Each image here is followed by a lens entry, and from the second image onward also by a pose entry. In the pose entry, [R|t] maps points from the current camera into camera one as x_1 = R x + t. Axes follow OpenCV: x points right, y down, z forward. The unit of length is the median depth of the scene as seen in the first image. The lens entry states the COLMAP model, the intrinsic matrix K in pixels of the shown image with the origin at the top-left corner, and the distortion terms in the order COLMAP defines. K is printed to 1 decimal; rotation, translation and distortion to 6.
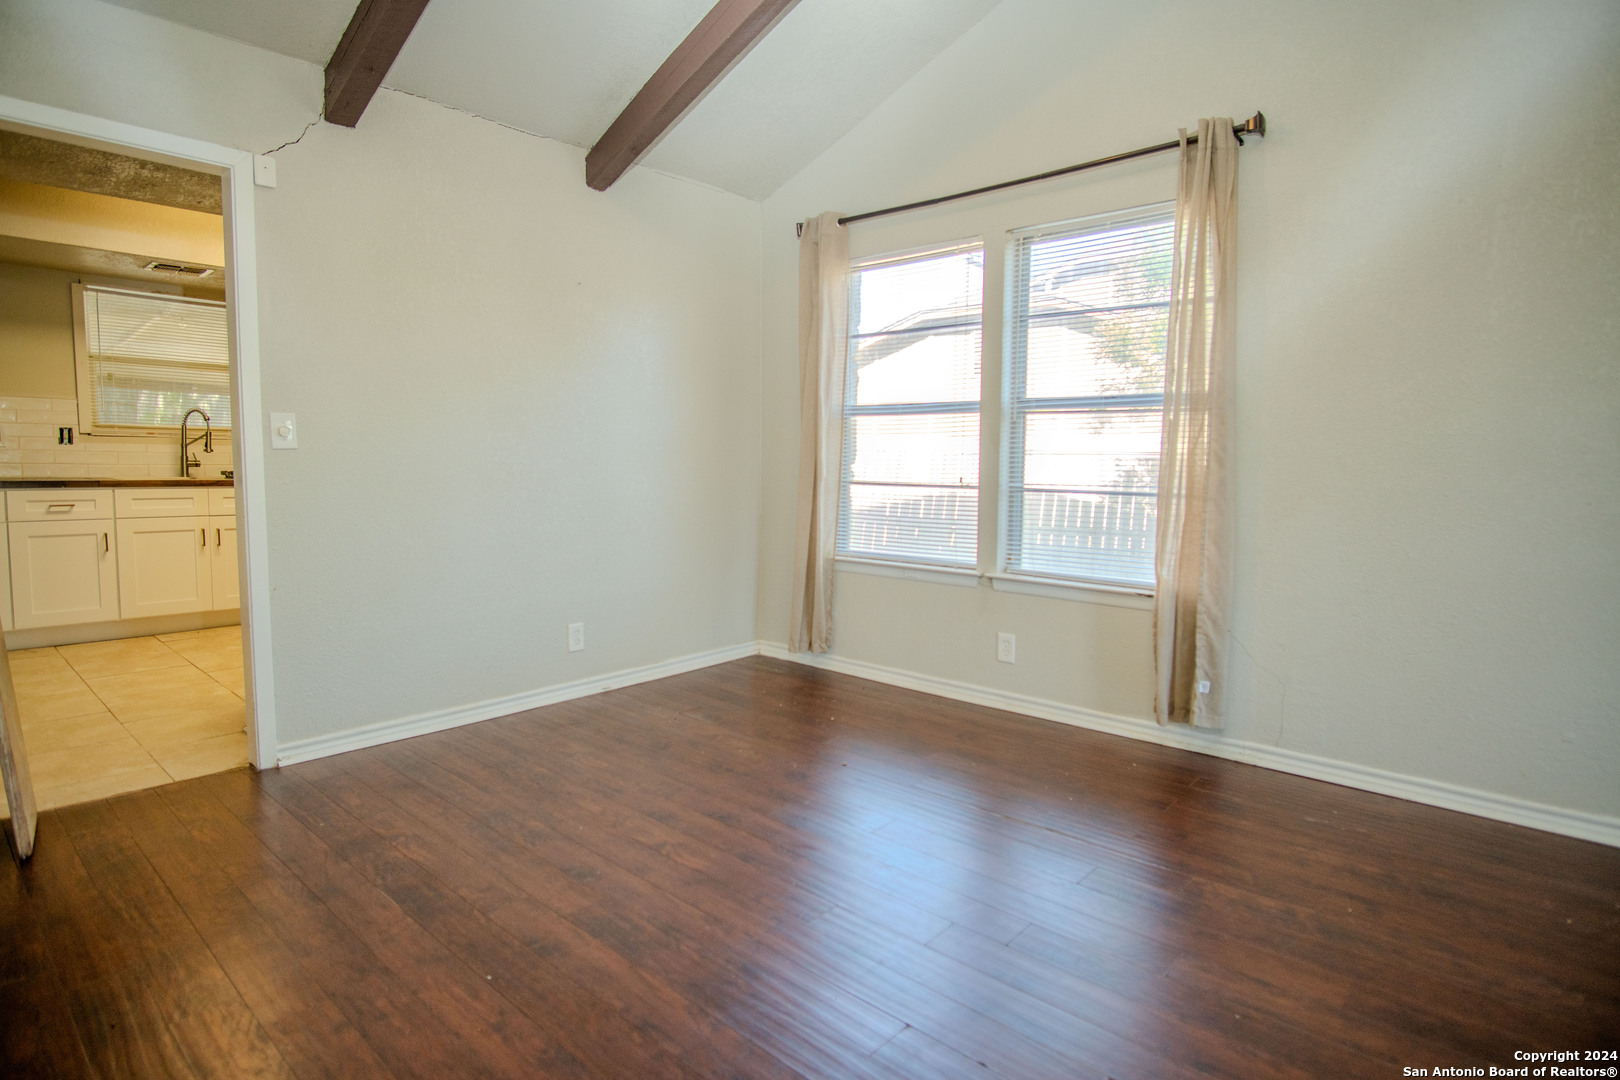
lens RADIAL K [[868.7, 0, 801.1], [0, 868.7, 536.5], [0, 0, 1]] dist [-0.027566, 0.000348]
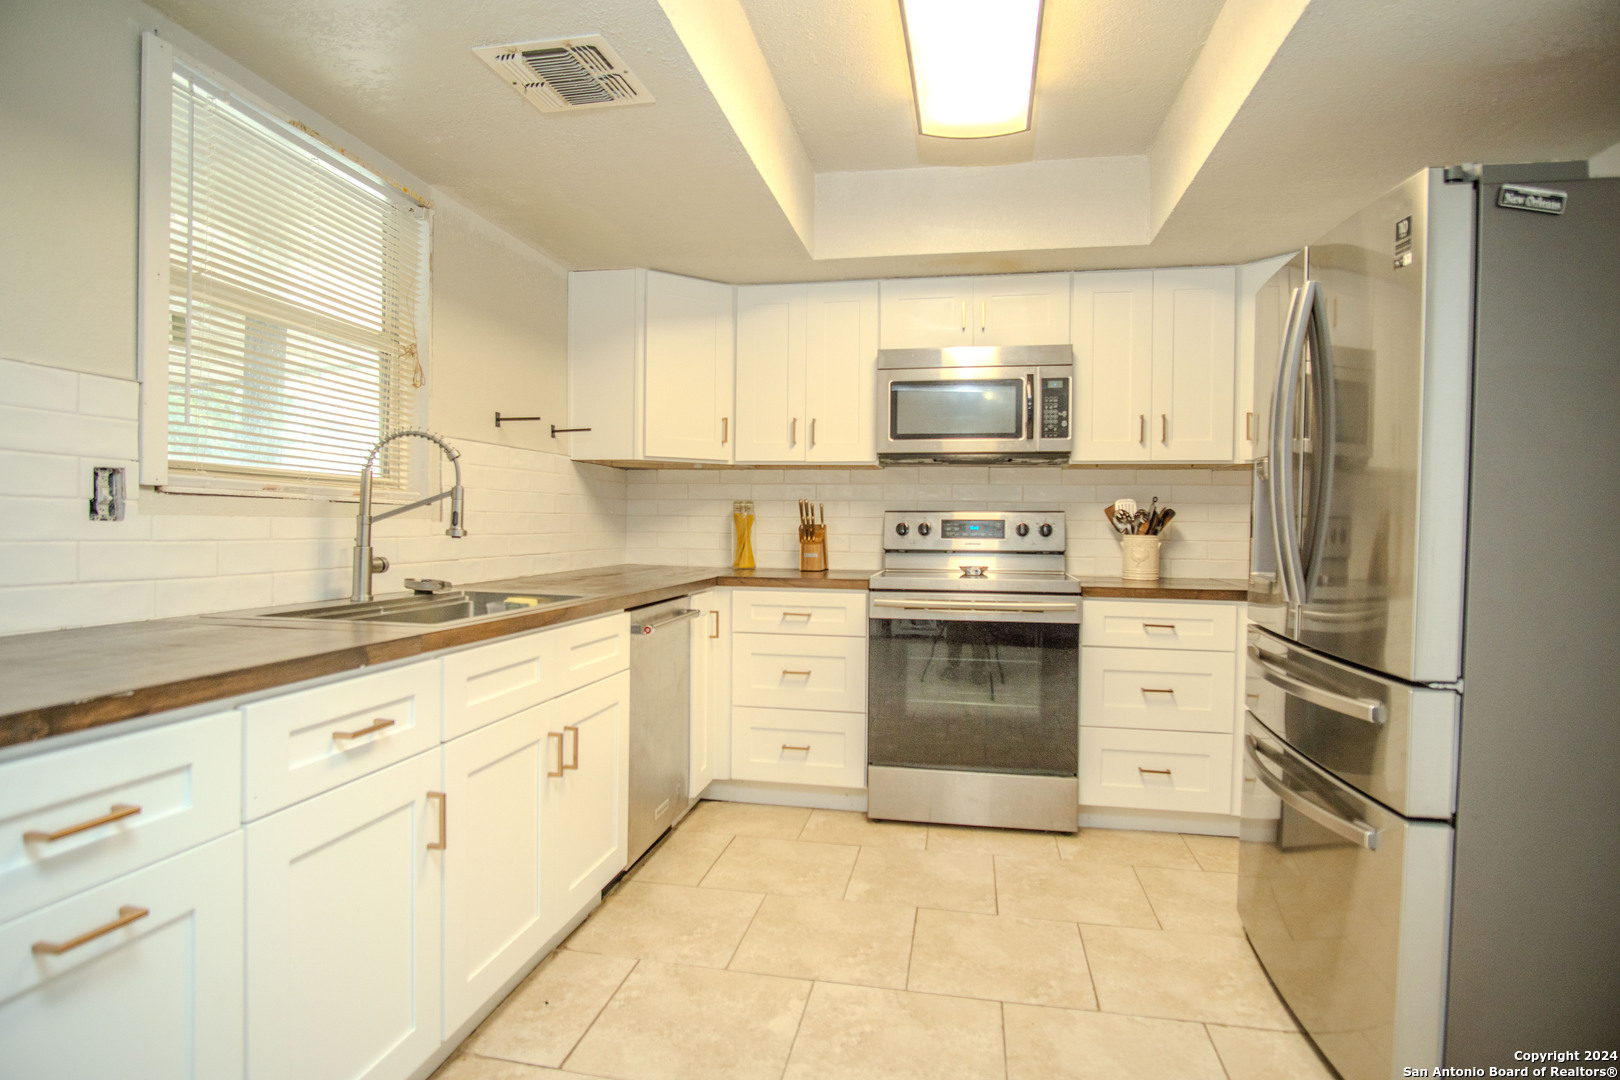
lens RADIAL K [[868.7, 0, 801.1], [0, 868.7, 536.5], [0, 0, 1]] dist [-0.027566, 0.000348]
pose [[0.848799, -0.012998, 0.528556, -0.688196], [0.046065, 0.997714, -0.049439, -0.063128], [-0.526705, 0.066311, 0.847458, 0.500796]]
